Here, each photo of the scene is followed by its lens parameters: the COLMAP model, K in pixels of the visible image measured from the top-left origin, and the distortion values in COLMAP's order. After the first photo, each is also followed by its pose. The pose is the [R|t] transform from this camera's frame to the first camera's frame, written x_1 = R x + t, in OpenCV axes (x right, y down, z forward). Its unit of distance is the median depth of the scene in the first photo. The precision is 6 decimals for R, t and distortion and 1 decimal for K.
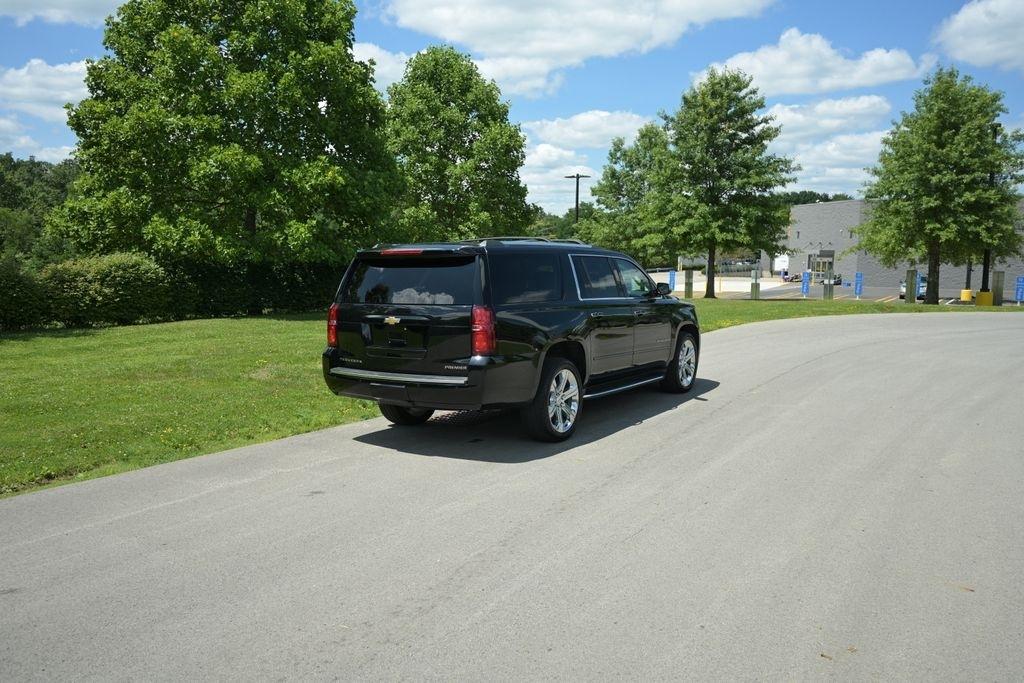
lens RADIAL K [[800.7, 0, 516.5], [0, 800.7, 336.8], [0, 0, 1]] dist [0.020940, -0.028656]
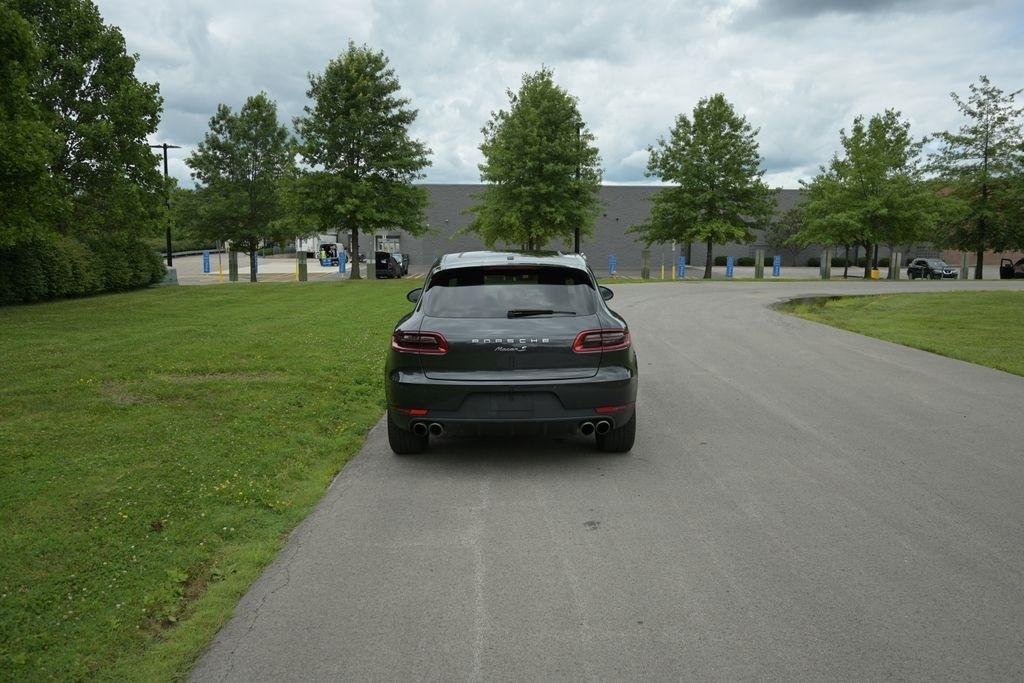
lens RADIAL K [[800.7, 0, 501.8], [0, 800.7, 342.7], [0, 0, 1]] dist [0.020940, -0.028656]
pose [[0.844954, -0.071463, 0.530043, -0.148312], [0.054969, 0.997389, 0.046845, -0.006712], [-0.532007, -0.010446, 0.846676, 0.070845]]
